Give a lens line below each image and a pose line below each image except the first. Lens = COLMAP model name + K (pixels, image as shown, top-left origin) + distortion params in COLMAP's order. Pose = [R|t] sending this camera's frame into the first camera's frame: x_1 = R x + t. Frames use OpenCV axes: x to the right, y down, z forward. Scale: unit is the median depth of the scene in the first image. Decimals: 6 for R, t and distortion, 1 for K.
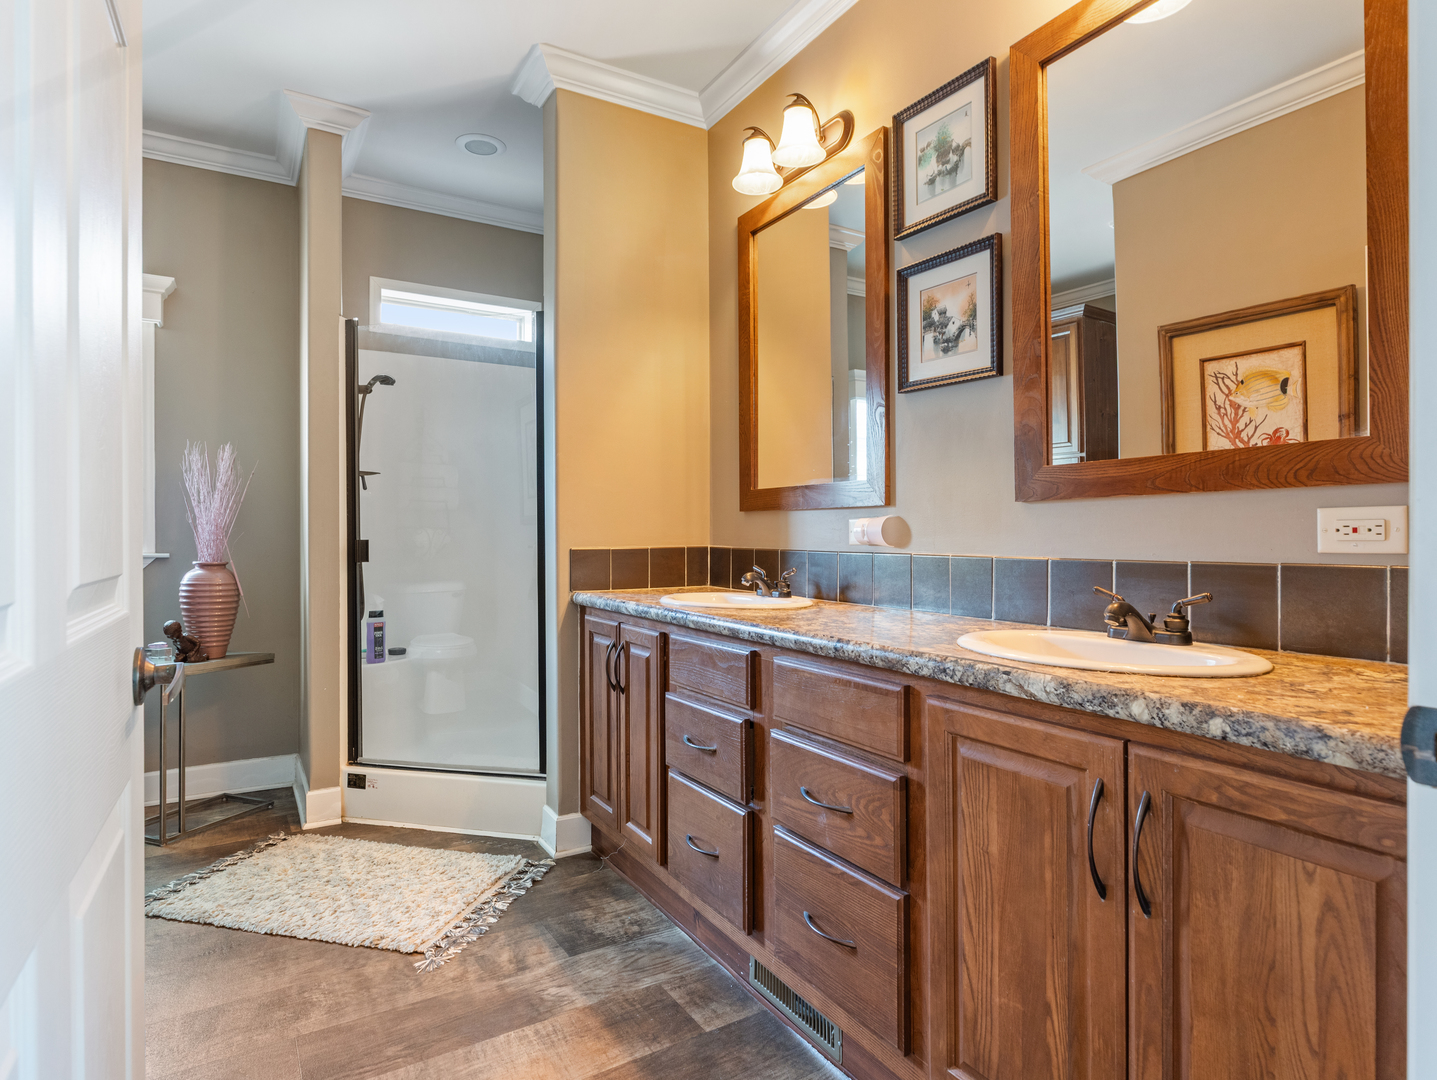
lens RADIAL K [[811.7, 0, 718.5], [0, 811.7, 540.0], [0, 0, 1]] dist [-0.000674, -0.000252]
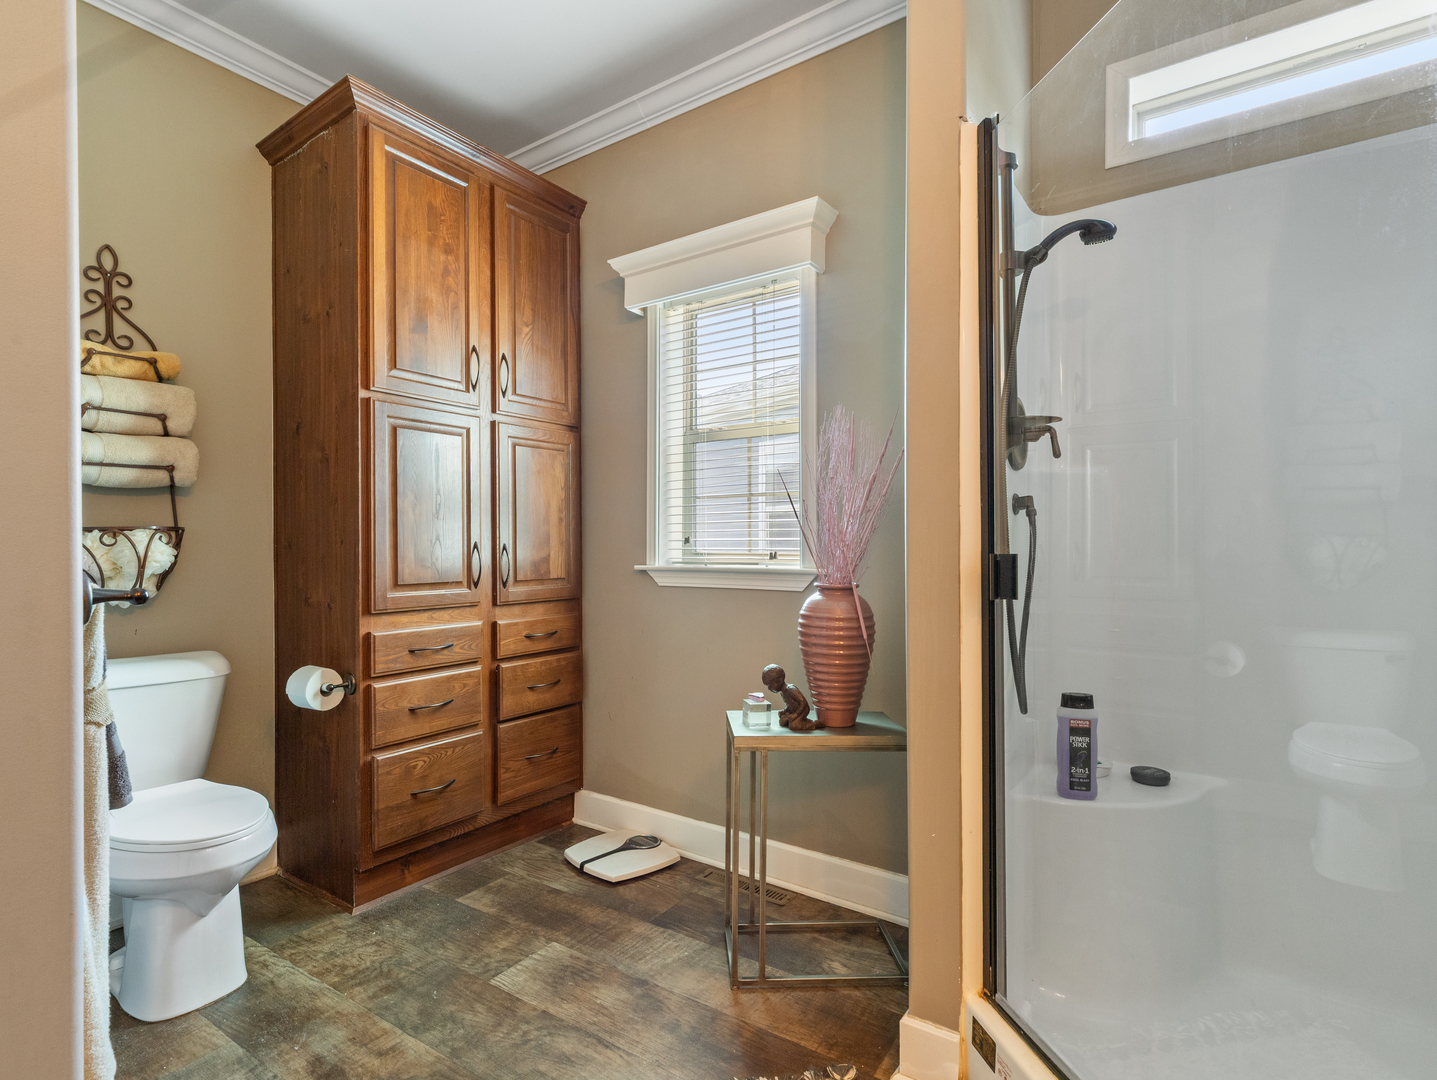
lens RADIAL K [[727.5, 0, 712.5], [0, 727.5, 541.3], [0, 0, 1]] dist [0.001027, 0.000481]
pose [[0.395858, -0.008216, -0.918275, -0.101037], [-0.007128, 0.999902, -0.012019, -0.001363], [0.918284, 0.011304, 0.395761, 0.659261]]
